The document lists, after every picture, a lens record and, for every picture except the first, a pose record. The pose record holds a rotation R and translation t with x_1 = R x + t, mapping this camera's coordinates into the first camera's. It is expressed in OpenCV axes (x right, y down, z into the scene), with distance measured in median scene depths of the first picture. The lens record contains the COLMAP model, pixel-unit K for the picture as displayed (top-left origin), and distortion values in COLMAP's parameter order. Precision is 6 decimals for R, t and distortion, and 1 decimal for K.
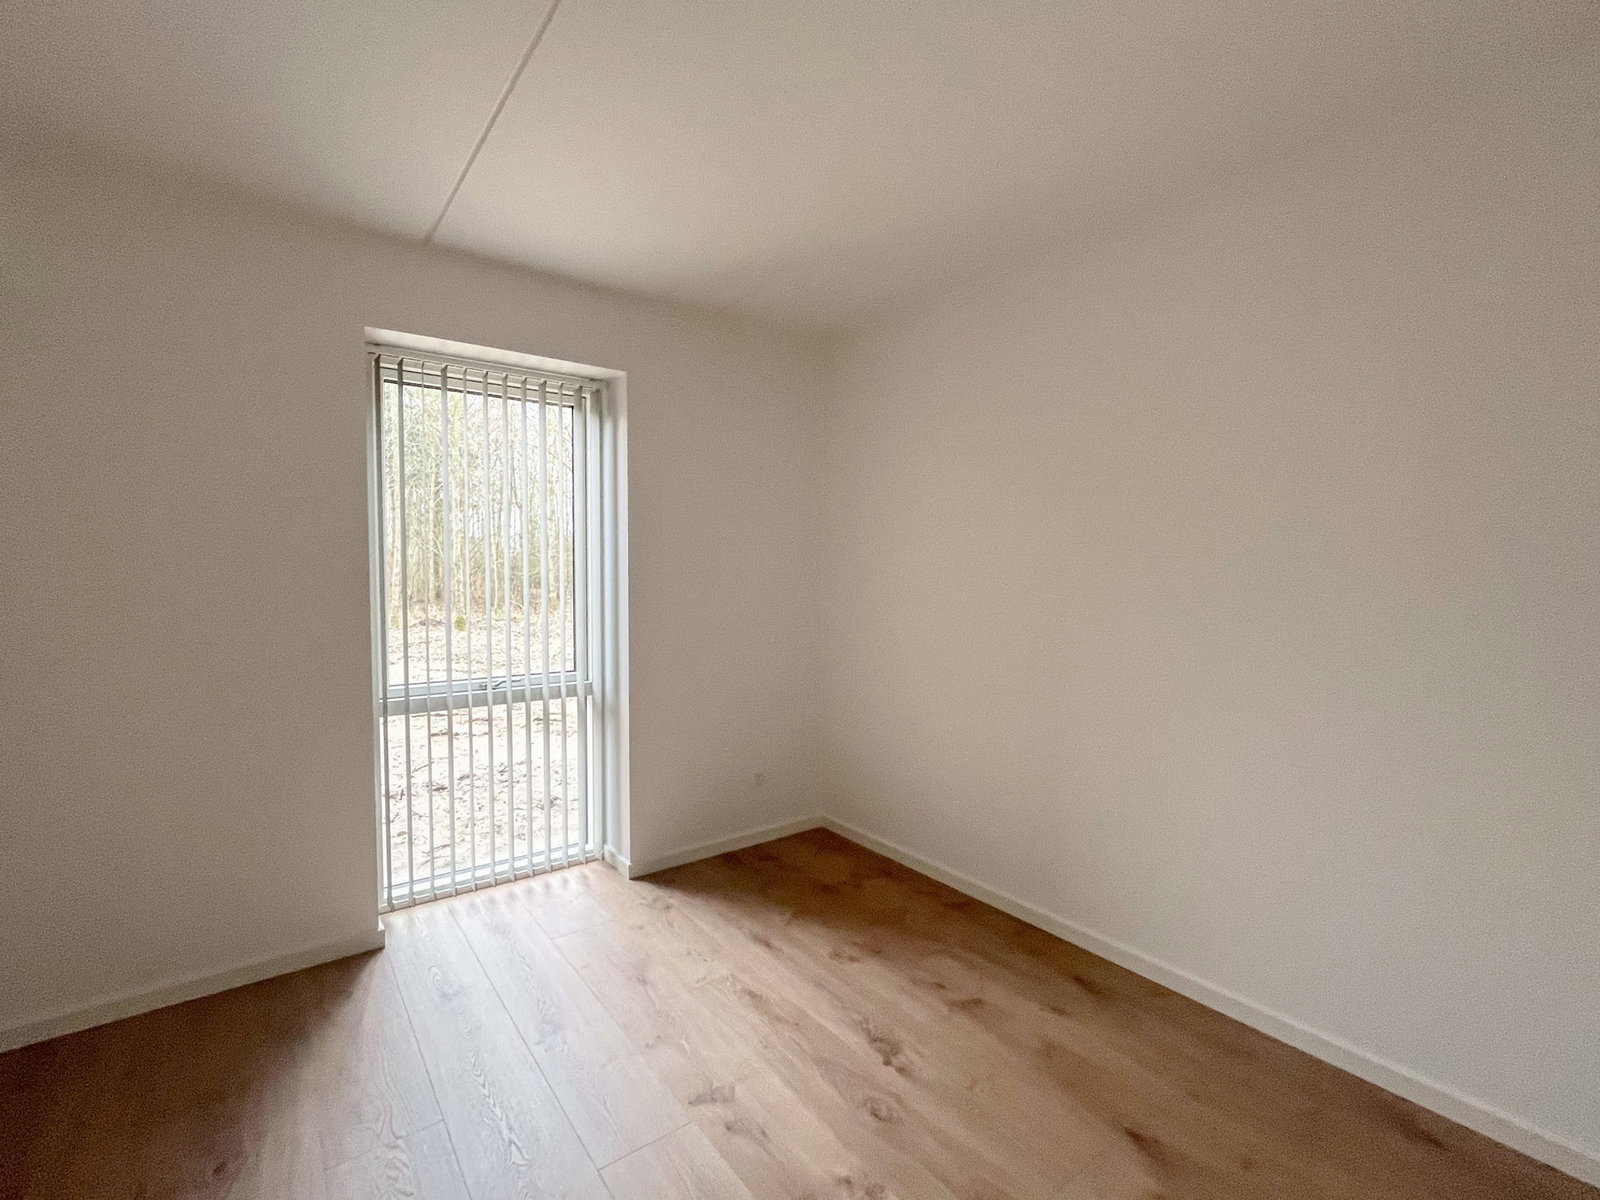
lens RADIAL K [[711.9, 0, 800.0], [0, 711.9, 600.0], [0, 0, 1]] dist [-0.000526, -0.000072]
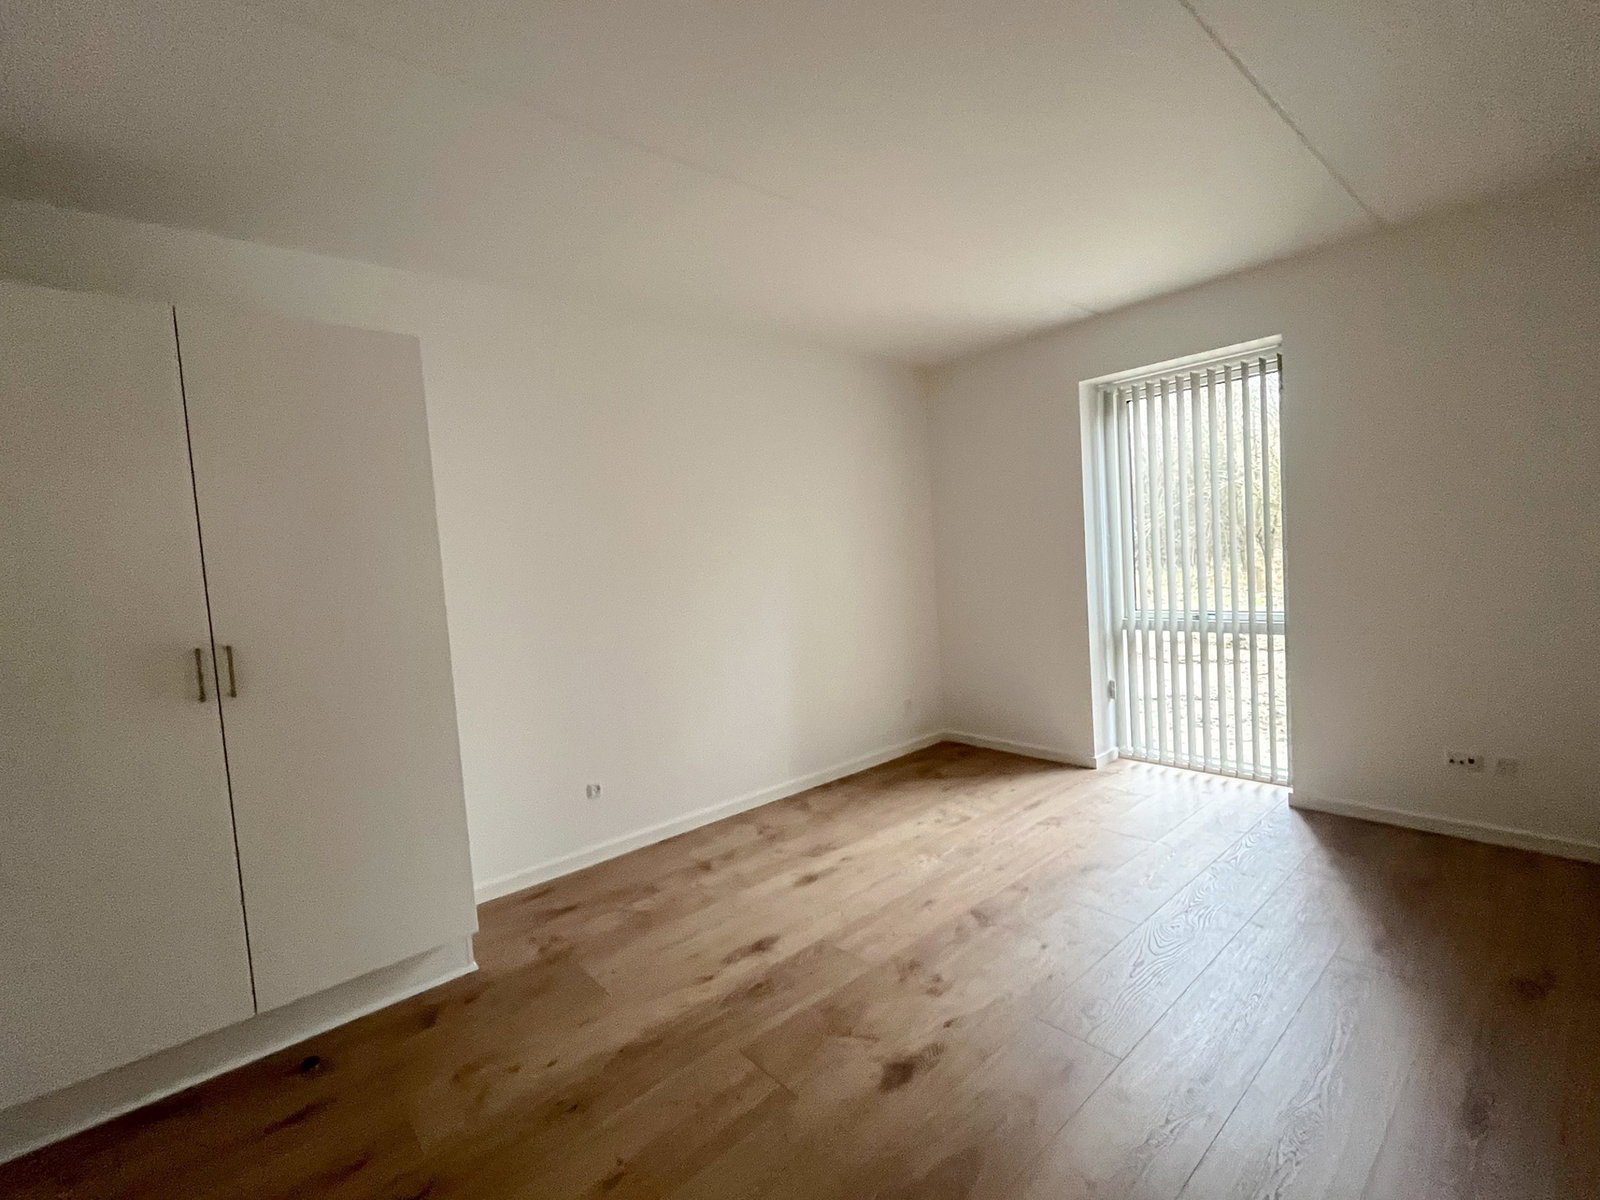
lens RADIAL K [[711.9, 0, 800.0], [0, 711.9, 600.0], [0, 0, 1]] dist [-0.000526, -0.000072]
pose [[0.065494, 0.066935, -0.995605, 0.790914], [0.051147, 0.996211, 0.070341, -0.038840], [0.996541, -0.055529, 0.061822, 0.204533]]
